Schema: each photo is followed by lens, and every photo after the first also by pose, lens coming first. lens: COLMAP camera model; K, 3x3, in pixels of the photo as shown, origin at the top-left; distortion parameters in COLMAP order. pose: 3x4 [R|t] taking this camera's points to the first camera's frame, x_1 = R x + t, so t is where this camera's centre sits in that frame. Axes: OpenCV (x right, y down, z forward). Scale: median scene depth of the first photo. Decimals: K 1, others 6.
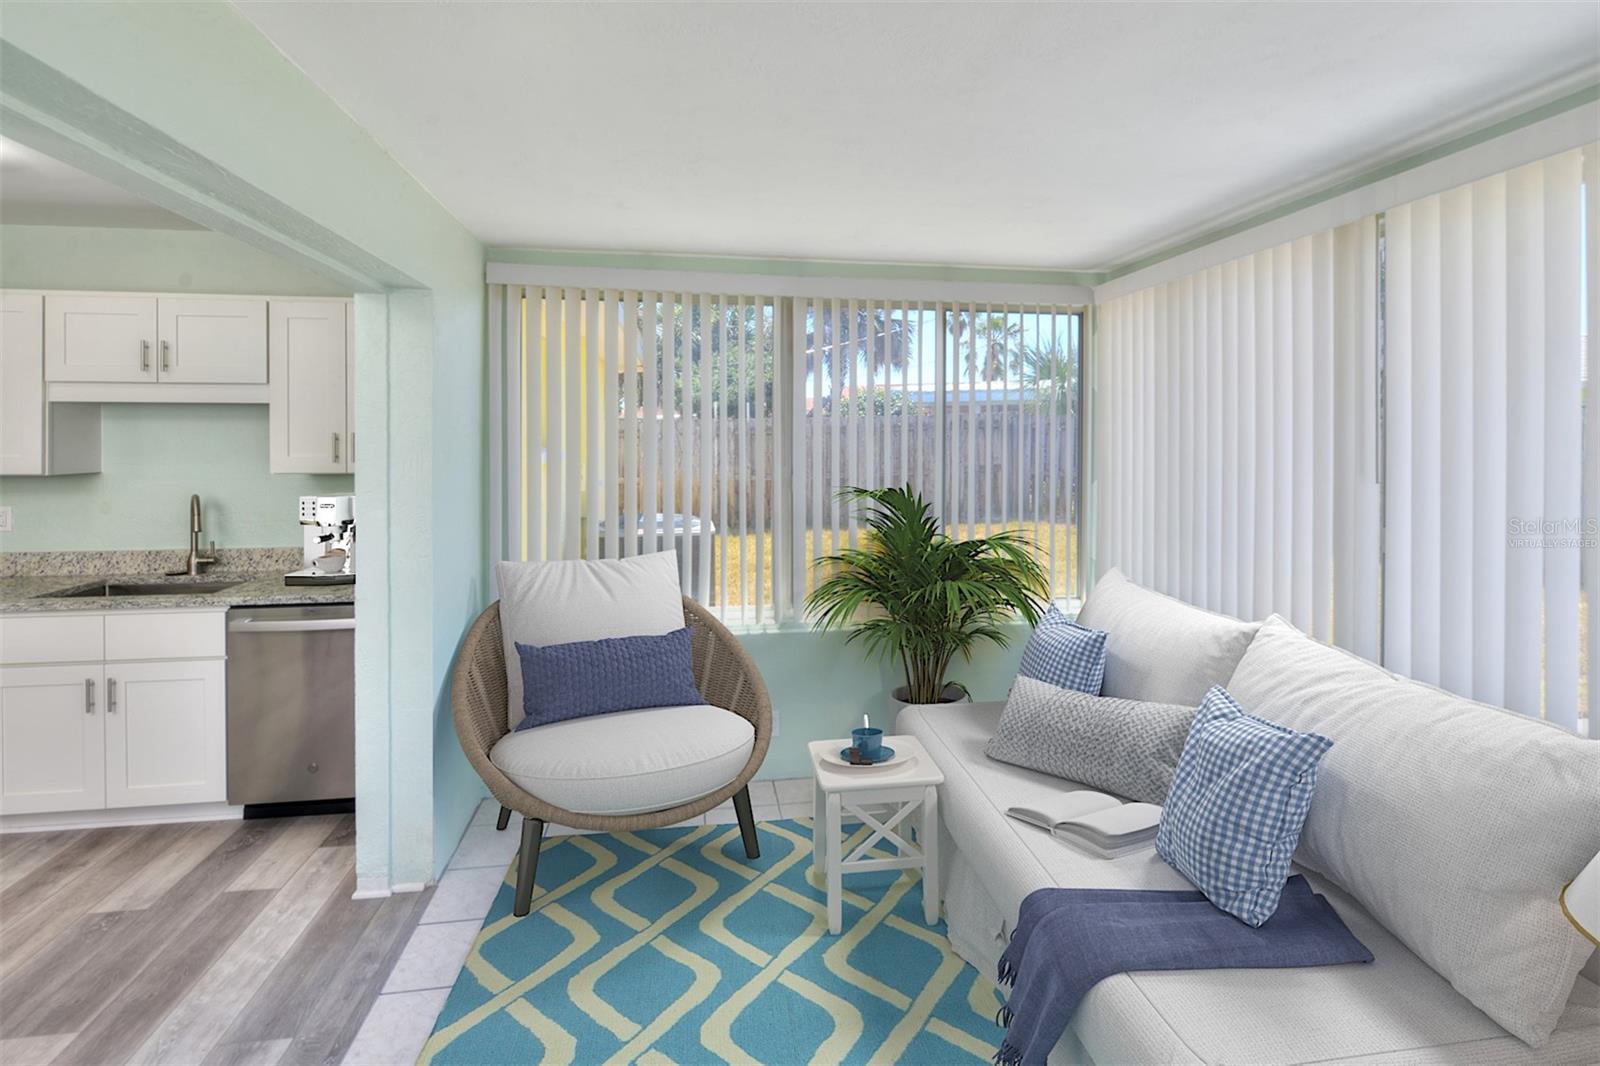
lens RADIAL K [[768.5, 0, 796.3], [0, 768.5, 440.2], [0, 0, 1]] dist [-0.004185, -0.000924]
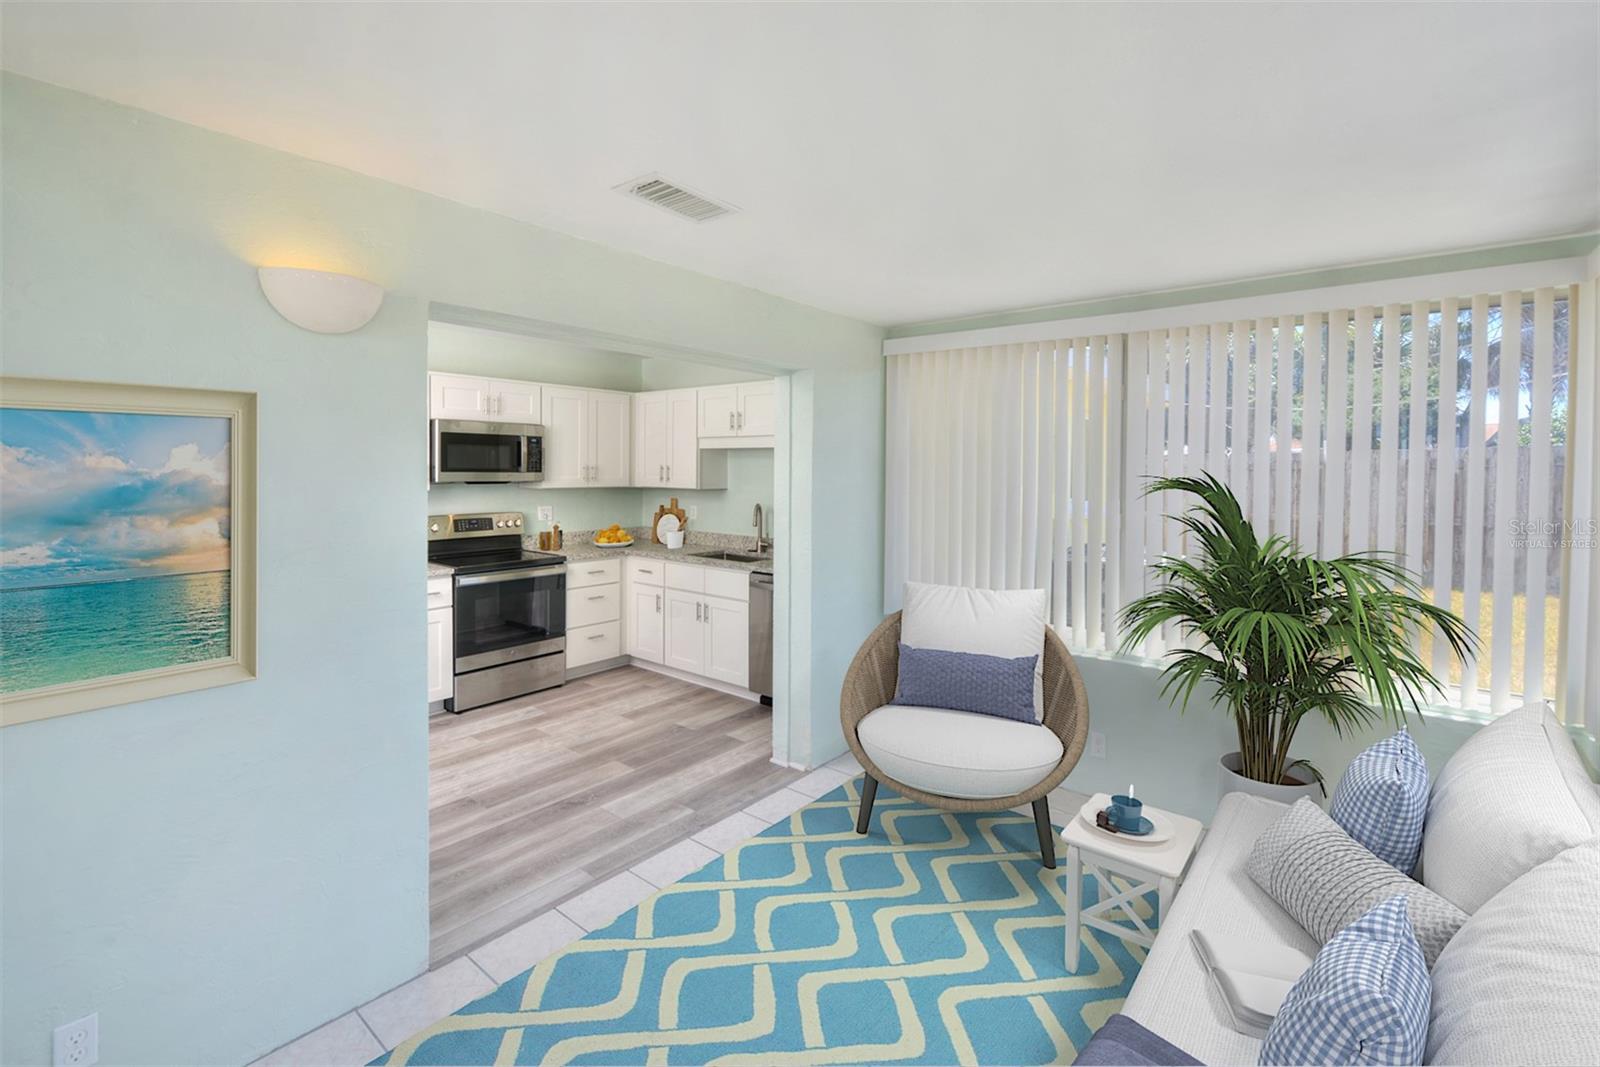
lens RADIAL K [[716.3, 0, 817.7], [0, 716.3, 482.5], [0, 0, 1]] dist [-0.001854, -0.000071]
pose [[0.681835, 0.021088, -0.731202, 0.447651], [-0.011831, 0.999772, 0.017802, -0.003561], [0.731411, -0.003487, 0.681928, 0.047496]]
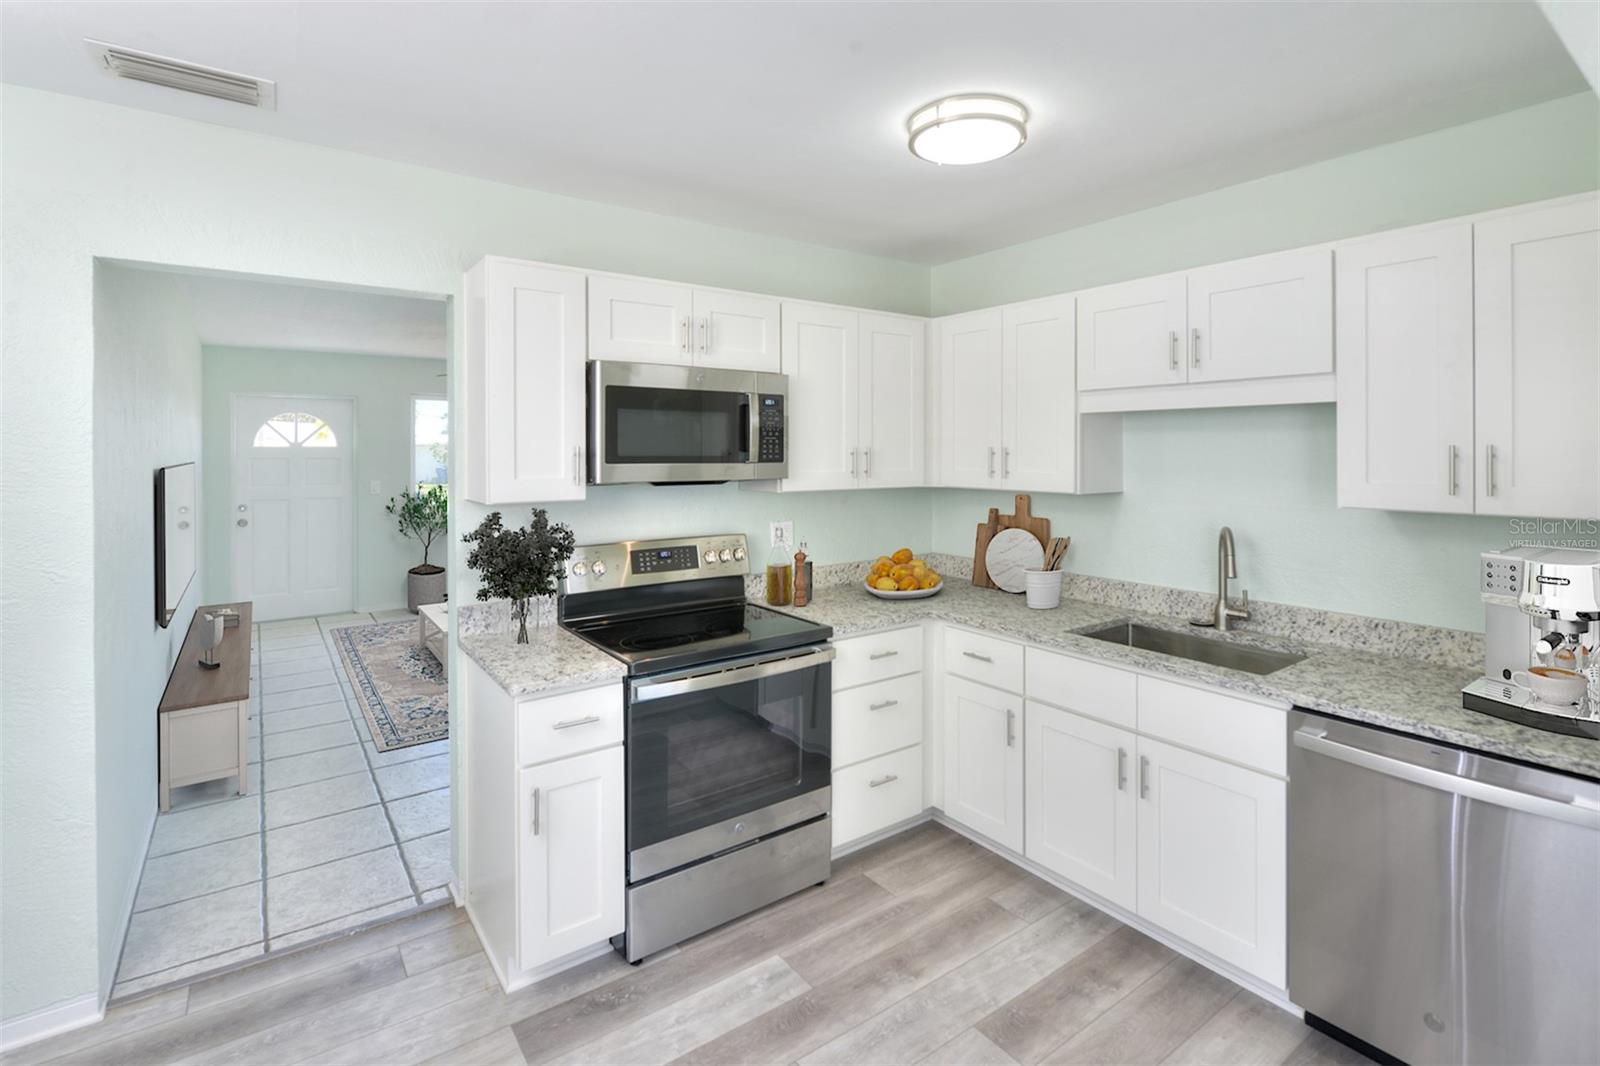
lens RADIAL K [[768.5, 0, 824.0], [0, 768.5, 448.8], [0, 0, 1]] dist [-0.004185, -0.000924]
pose [[0.481781, -0.002368, -0.876288, -0.321478], [-0.003180, 0.999985, -0.004451, -0.002922], [0.876286, 0.004931, 0.481767, 0.291160]]
